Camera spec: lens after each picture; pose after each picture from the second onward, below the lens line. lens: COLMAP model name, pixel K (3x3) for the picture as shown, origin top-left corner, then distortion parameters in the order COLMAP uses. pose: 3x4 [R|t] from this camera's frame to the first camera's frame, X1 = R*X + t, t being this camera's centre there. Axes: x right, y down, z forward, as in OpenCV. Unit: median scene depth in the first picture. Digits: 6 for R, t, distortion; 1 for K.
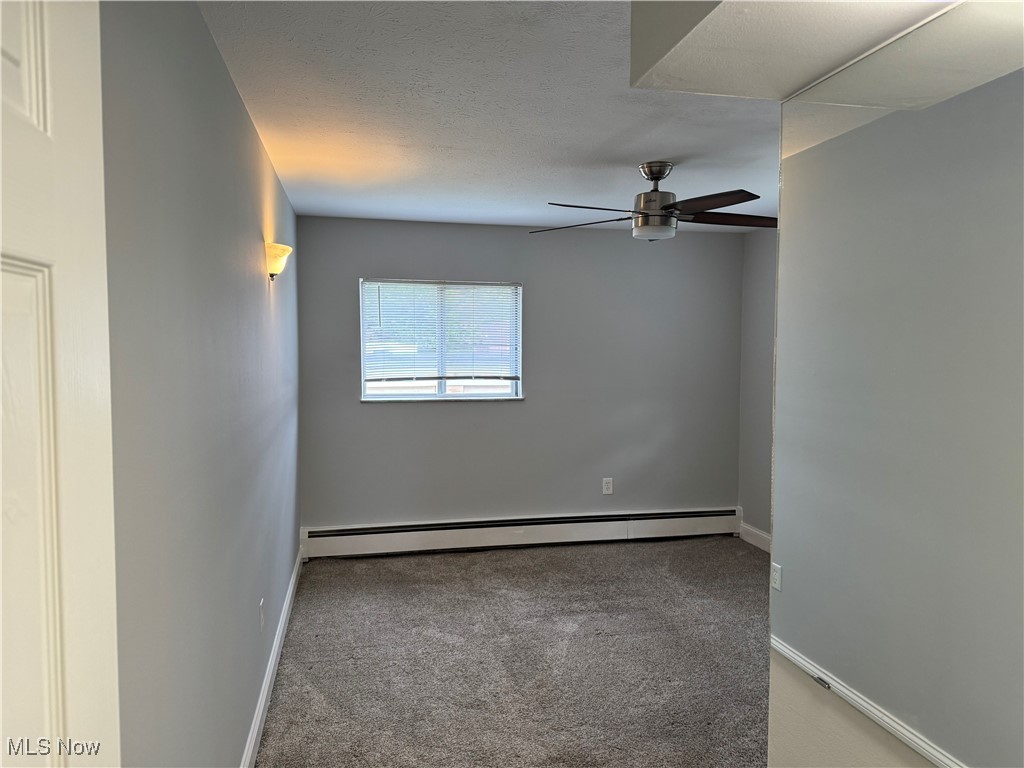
lens RADIAL K [[718.6, 0, 511.1], [0, 718.6, 387.2], [0, 0, 1]] dist [0.148375, -0.223530]
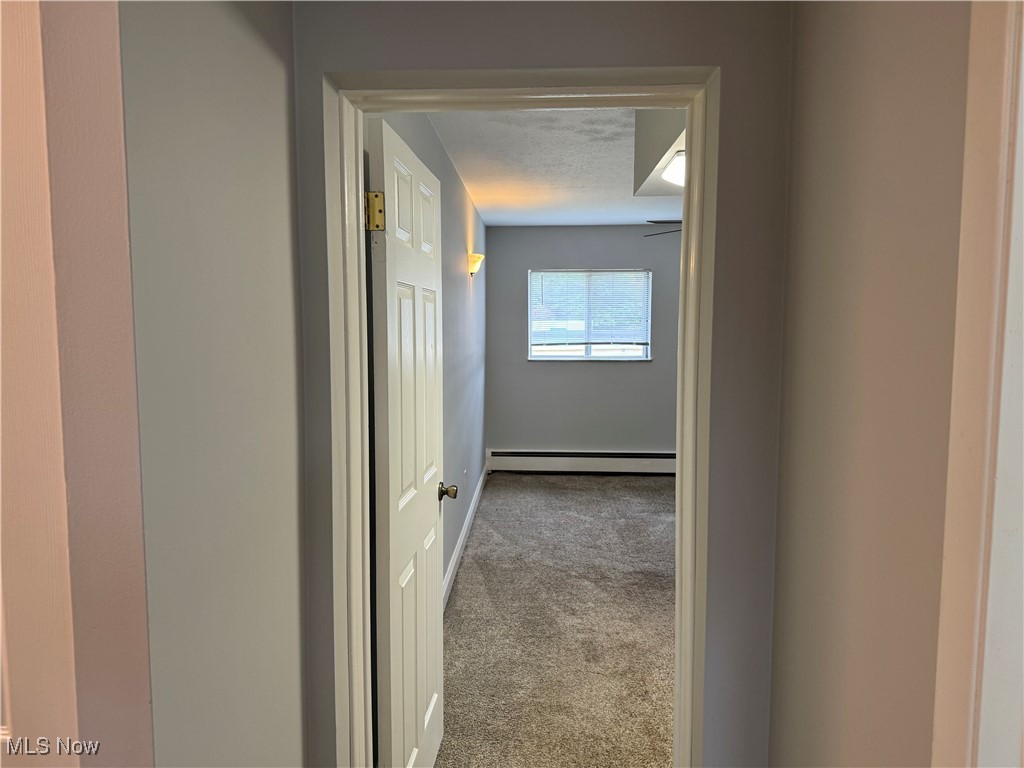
lens RADIAL K [[718.6, 0, 511.1], [0, 718.6, 387.2], [0, 0, 1]] dist [0.148375, -0.223530]
pose [[0.969891, 0.019137, -0.242785, 0.111797], [-0.011954, 0.999447, 0.031025, 0.035324], [0.243245, -0.027188, 0.969584, -0.399256]]
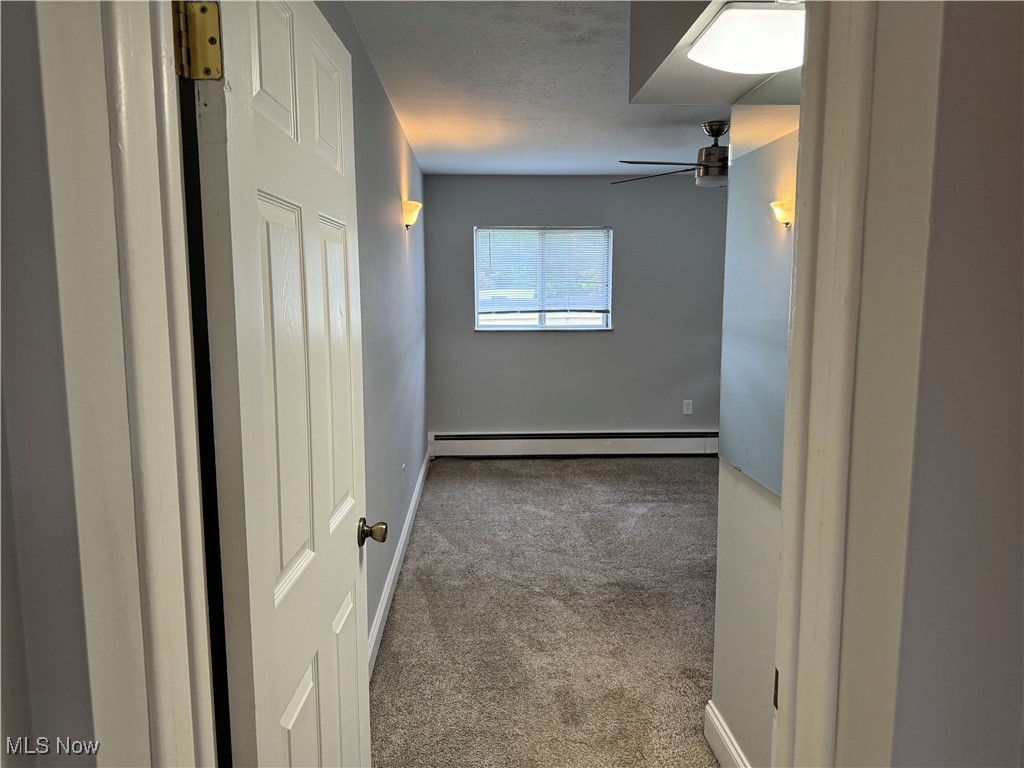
lens RADIAL K [[715.7, 0, 515.4], [0, 715.7, 384.4], [0, 0, 1]] dist [0.144023, -0.219000]
pose [[0.987722, 0.014859, -0.155514, 0.055470], [-0.004118, 0.997597, 0.069161, 0.031943], [0.156168, -0.067671, 0.985410, -0.208340]]
